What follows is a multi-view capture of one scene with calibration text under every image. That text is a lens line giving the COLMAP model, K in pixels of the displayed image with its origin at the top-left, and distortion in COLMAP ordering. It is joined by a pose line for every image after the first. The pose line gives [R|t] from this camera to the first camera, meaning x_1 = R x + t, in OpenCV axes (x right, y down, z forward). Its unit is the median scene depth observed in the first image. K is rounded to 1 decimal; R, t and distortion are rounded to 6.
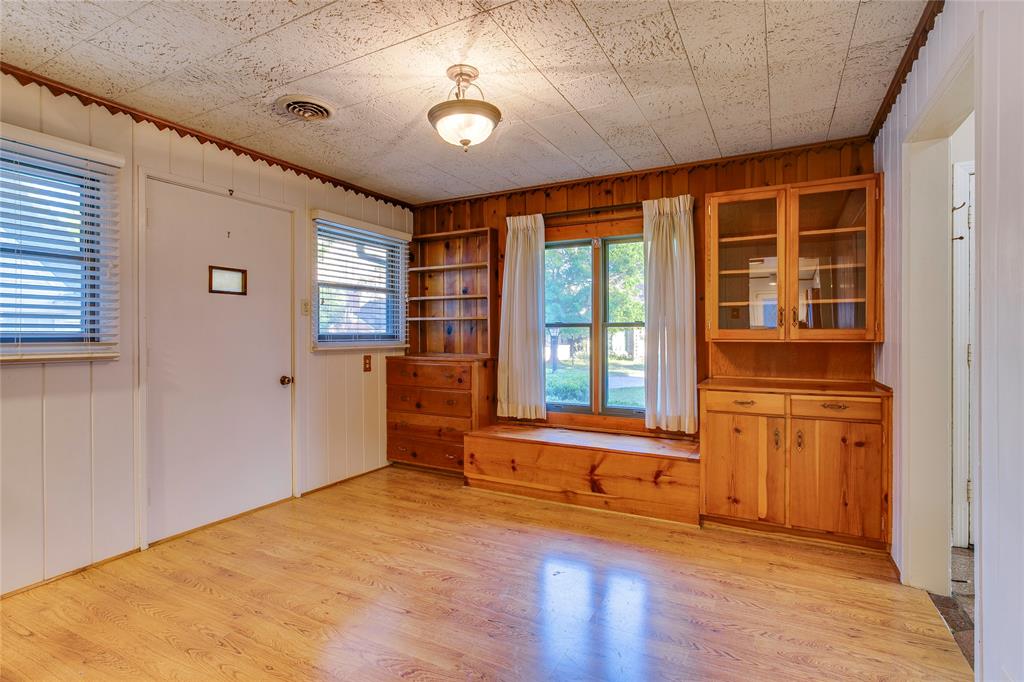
lens RADIAL K [[506.7, 0, 509.3], [0, 506.7, 336.7], [0, 0, 1]] dist [-0.045091, 0.019521]
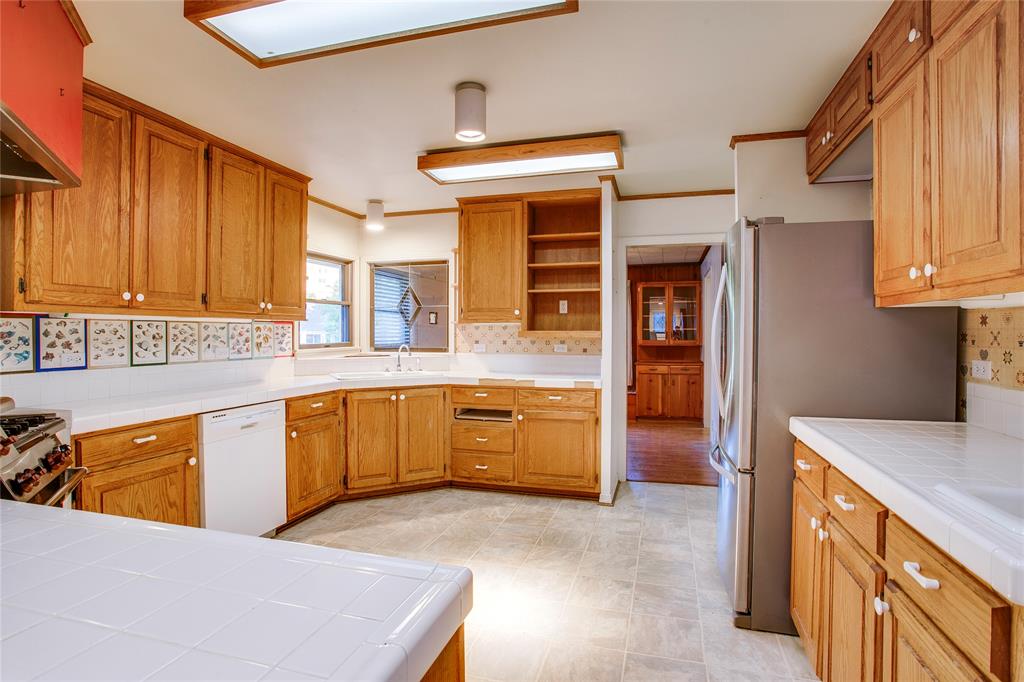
lens RADIAL K [[506.7, 0, 513.4], [0, 506.7, 342.6], [0, 0, 1]] dist [-0.045091, 0.019521]
pose [[0.979311, -0.004559, 0.202310, -0.699327], [0.002558, 0.999945, 0.010152, -0.030516], [-0.202345, -0.009425, 0.979269, -1.283809]]
